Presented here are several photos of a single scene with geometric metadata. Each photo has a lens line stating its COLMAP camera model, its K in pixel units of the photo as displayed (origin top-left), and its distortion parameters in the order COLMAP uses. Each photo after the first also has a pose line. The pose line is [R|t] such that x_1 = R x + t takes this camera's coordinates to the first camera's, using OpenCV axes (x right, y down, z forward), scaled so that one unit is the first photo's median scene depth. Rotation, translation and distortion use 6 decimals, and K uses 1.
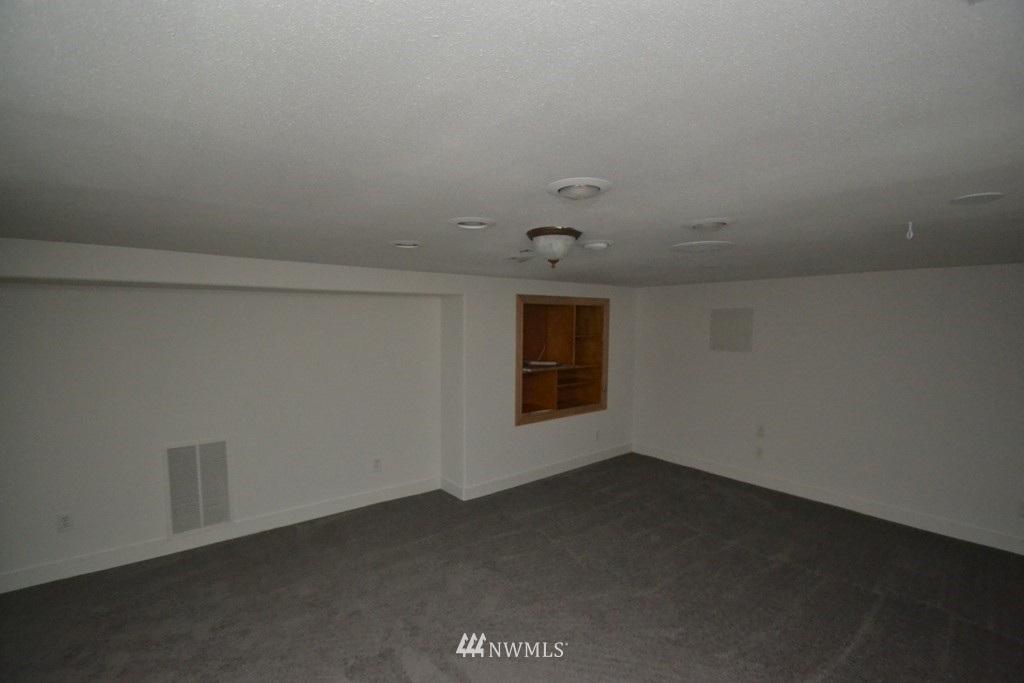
lens RADIAL K [[456.4, 0, 511.4], [0, 456.4, 357.9], [0, 0, 1]] dist [0.013306, -0.018727]
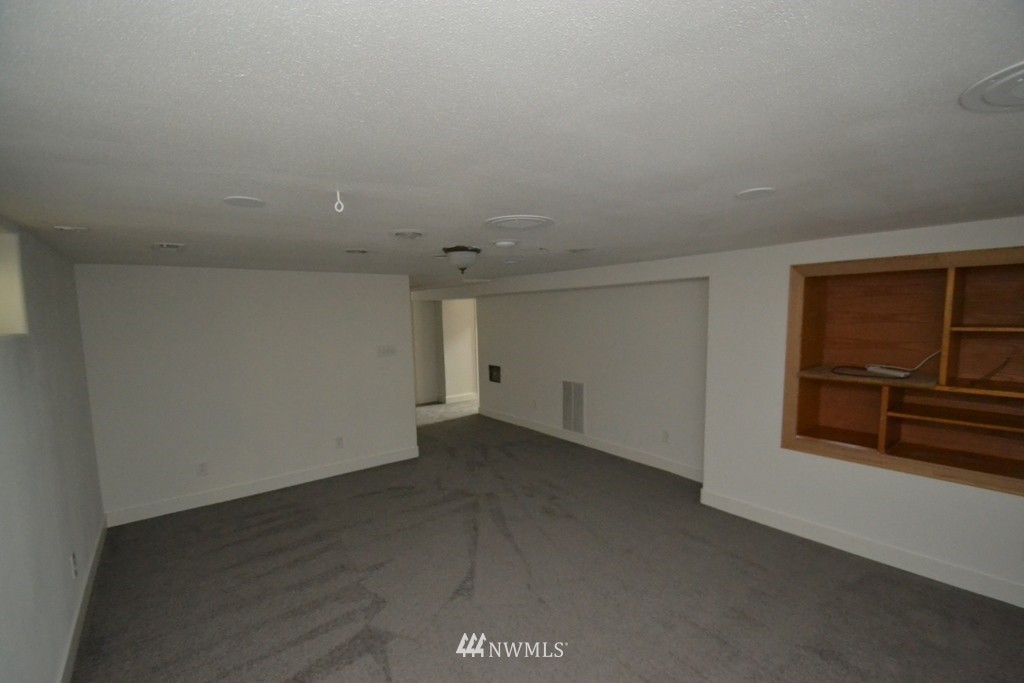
lens RADIAL K [[456.4, 0, 511.4], [0, 456.4, 357.9], [0, 0, 1]] dist [0.013306, -0.018727]
pose [[-0.014617, 0.098495, -0.995030, 0.744062], [-0.053714, 0.993622, 0.099144, -0.043117], [0.998449, 0.054896, -0.009233, 0.579078]]
